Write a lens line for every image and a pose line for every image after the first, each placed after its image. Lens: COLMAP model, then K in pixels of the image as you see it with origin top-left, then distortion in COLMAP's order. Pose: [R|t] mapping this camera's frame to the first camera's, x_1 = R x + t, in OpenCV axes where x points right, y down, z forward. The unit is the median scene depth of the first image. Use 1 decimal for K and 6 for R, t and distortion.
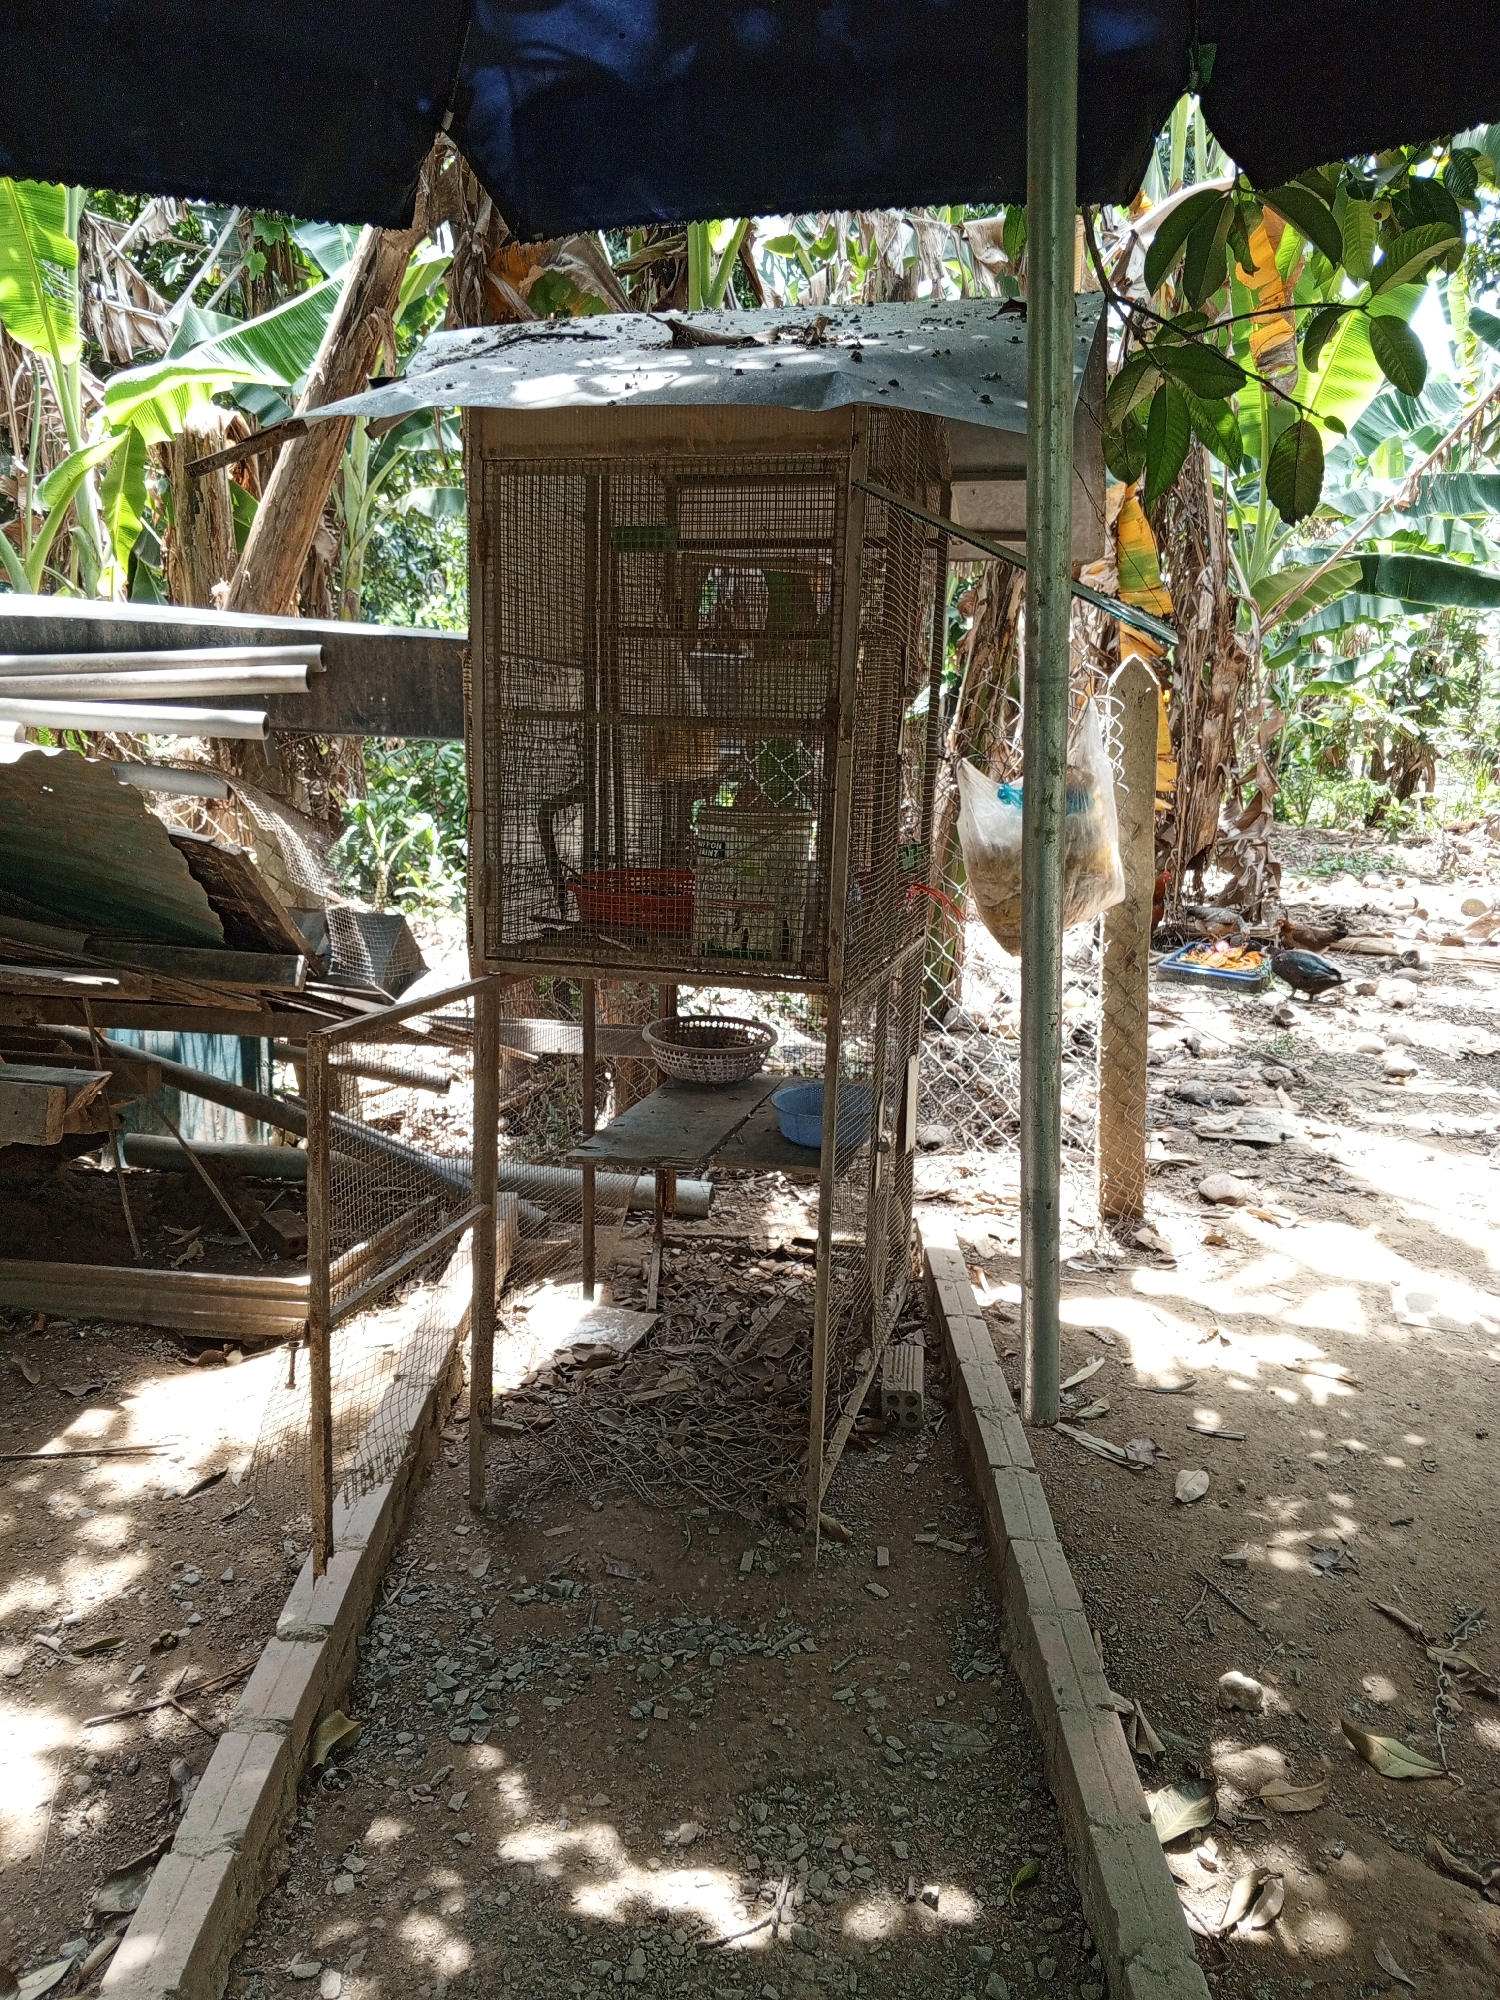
lens RADIAL K [[1498.2, 0, 747.6], [0, 1498.2, 1004.8], [0, 0, 1]] dist [-0.025388, -0.003153]
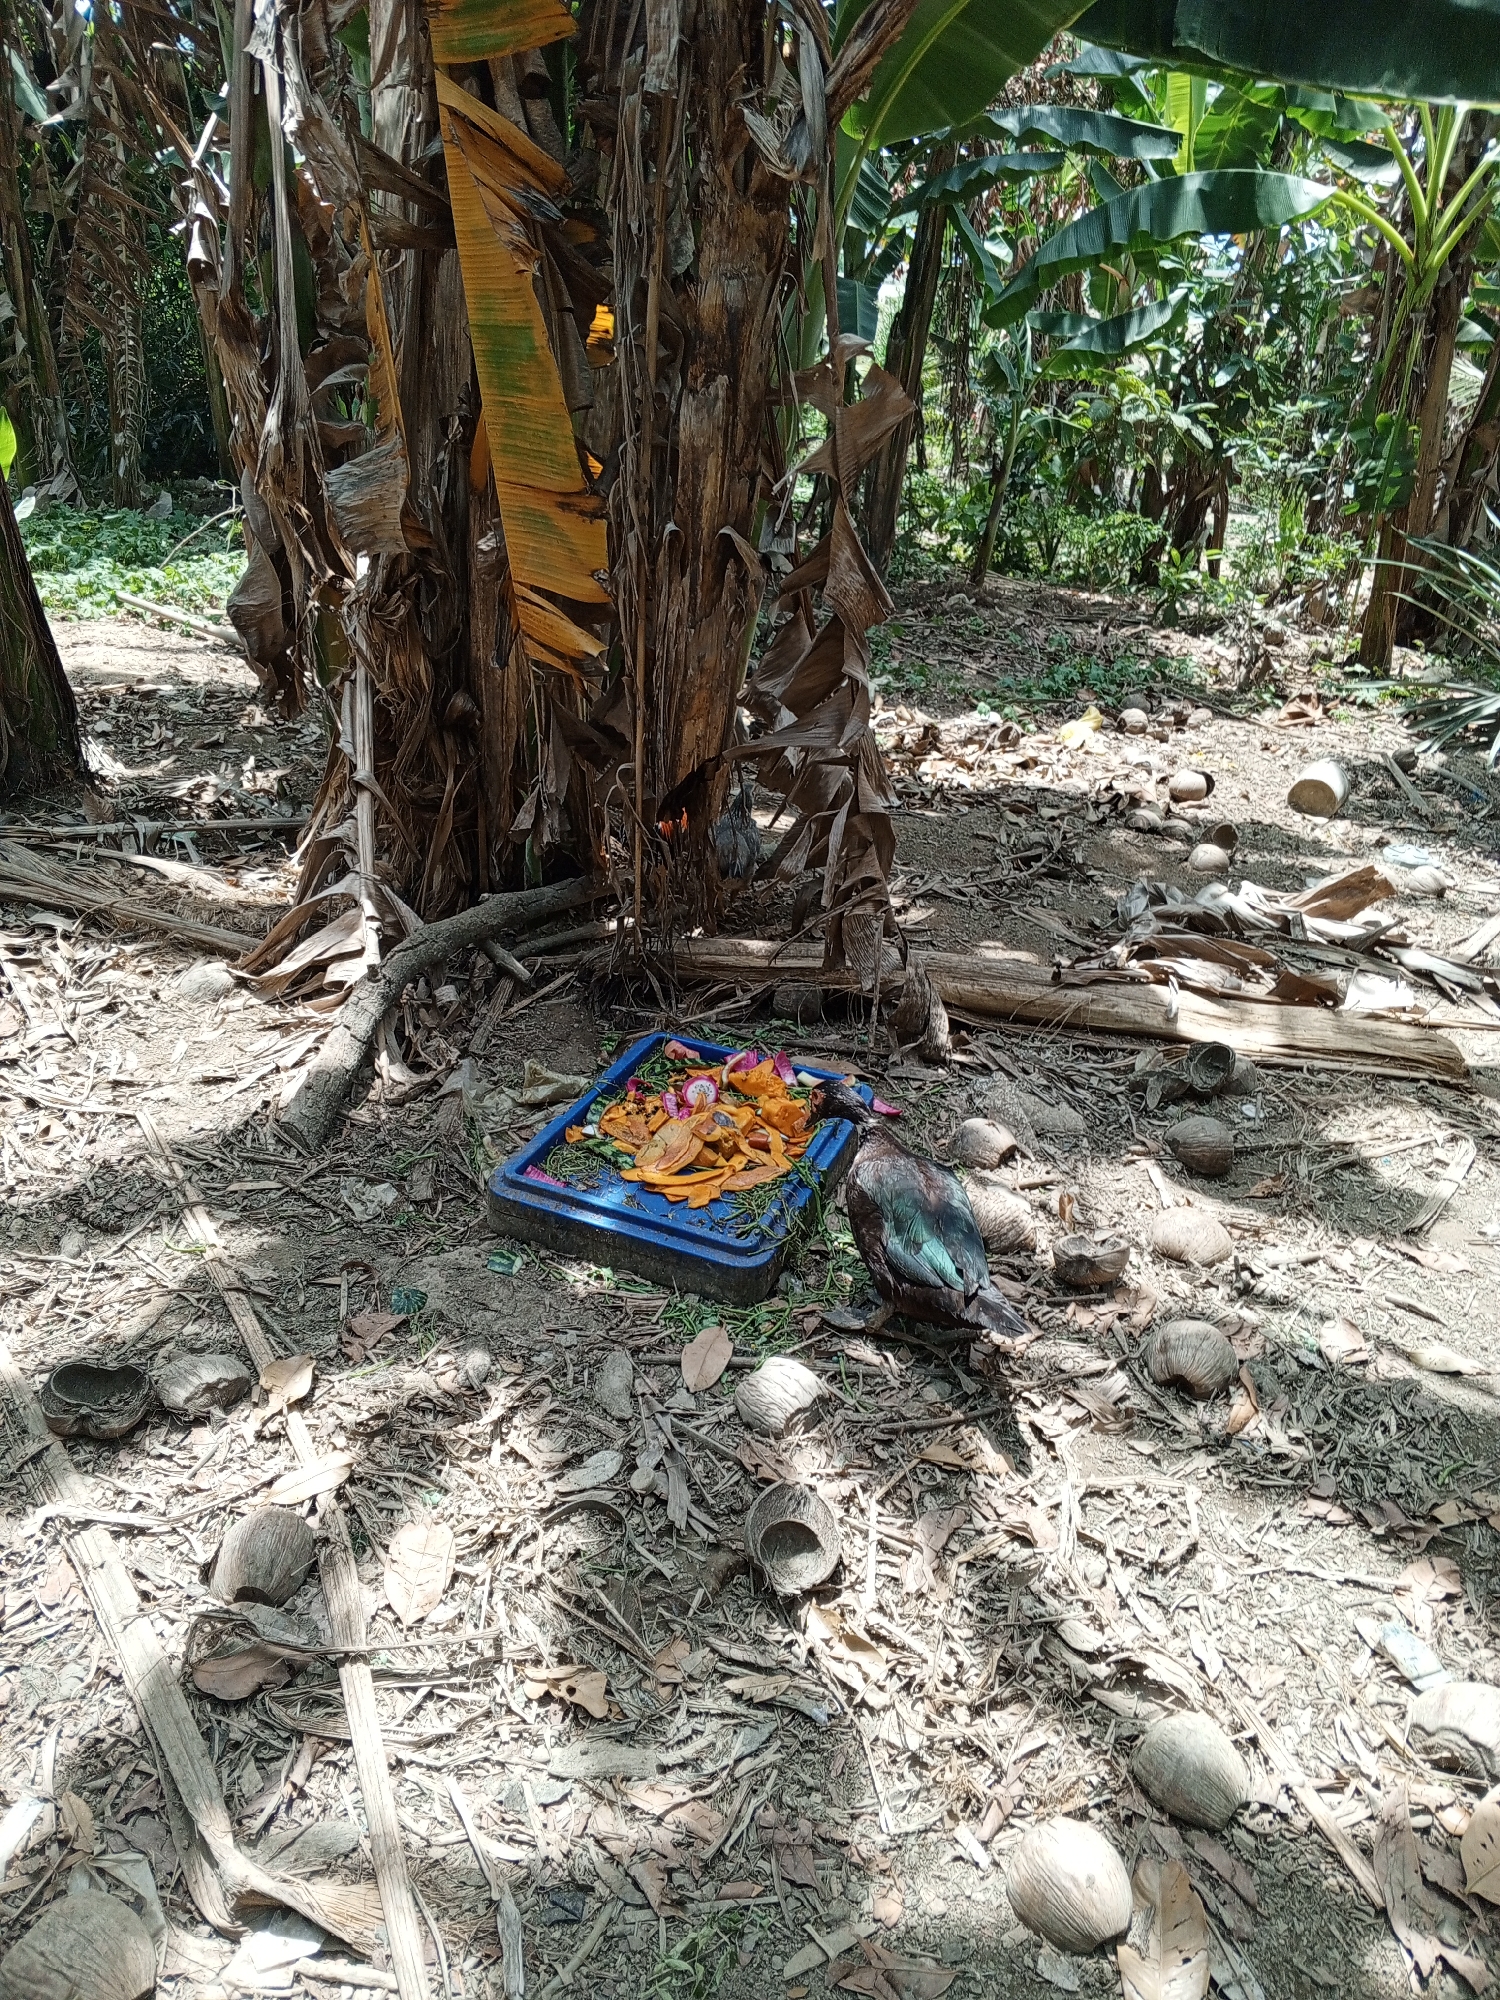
lens RADIAL K [[1498.2, 0, 754.6], [0, 1498.2, 997.6], [0, 0, 1]] dist [-0.025388, -0.003153]
pose [[0.988194, -0.021864, 0.151637, 0.146177], [-0.007206, 0.982035, 0.188560, -0.065335], [-0.153036, -0.187427, 0.970284, 0.349834]]
